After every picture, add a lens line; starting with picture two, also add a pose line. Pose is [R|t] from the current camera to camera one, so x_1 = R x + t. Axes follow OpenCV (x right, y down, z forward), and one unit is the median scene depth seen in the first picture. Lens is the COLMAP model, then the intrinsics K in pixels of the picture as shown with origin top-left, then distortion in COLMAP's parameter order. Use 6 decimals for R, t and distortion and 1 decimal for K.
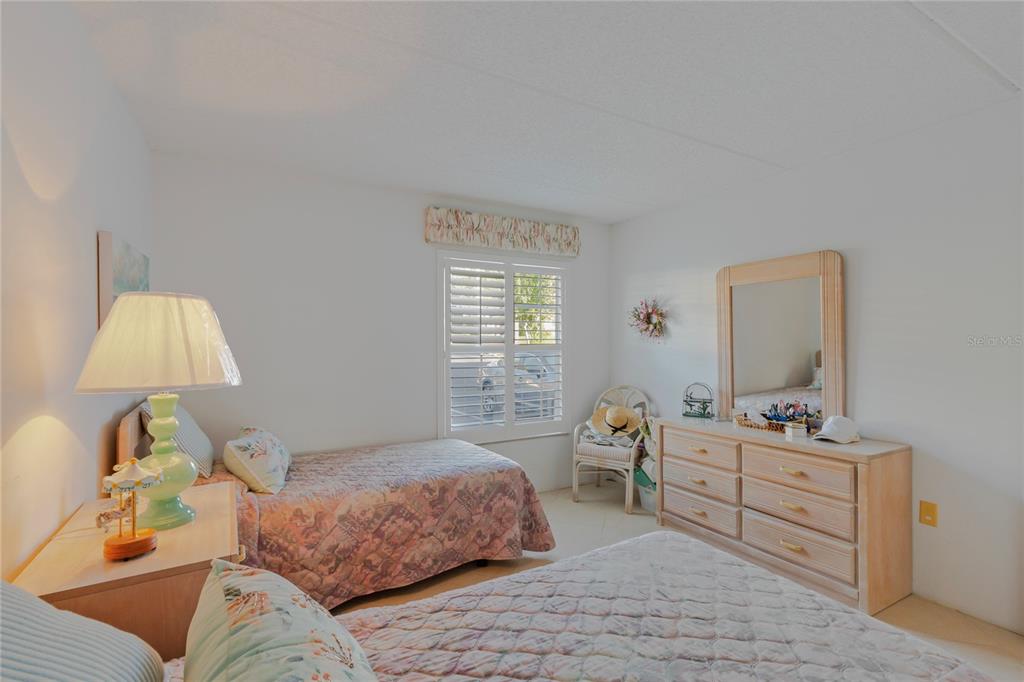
lens RADIAL K [[462.0, 0, 512.0], [0, 462.0, 341.0], [0, 0, 1]] dist [0.002166, 0.000785]
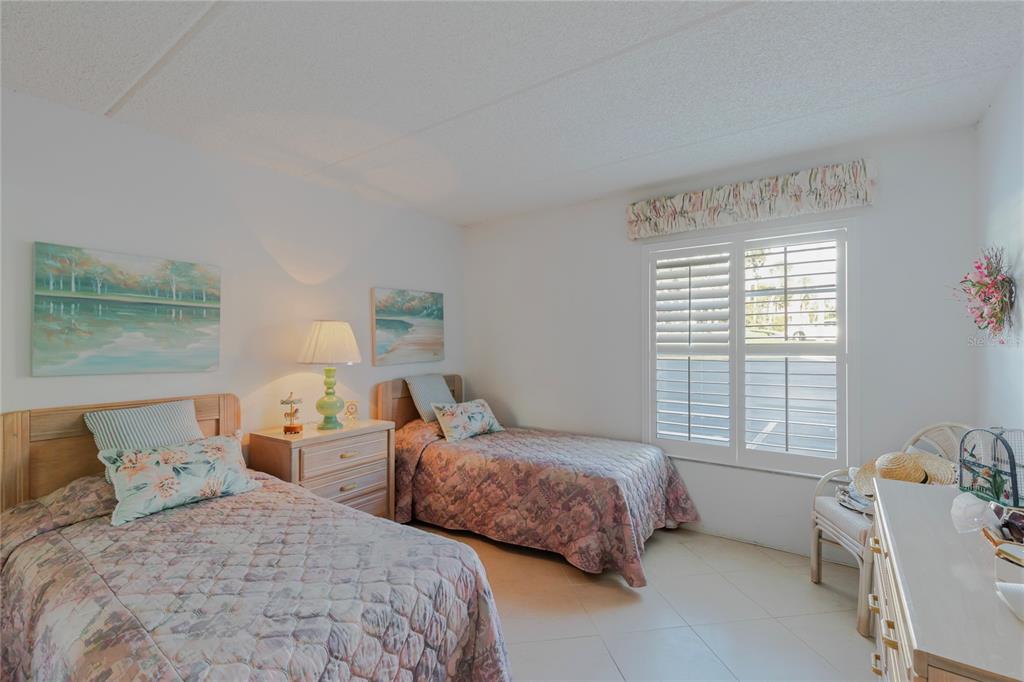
lens RADIAL K [[462.0, 0, 512.0], [0, 462.0, 341.0], [0, 0, 1]] dist [0.002166, 0.000785]
pose [[0.415608, -0.004650, -0.909532, 0.837287], [0.004167, 0.999986, -0.003209, 0.004313], [0.909534, -0.002457, 0.415621, 0.491129]]
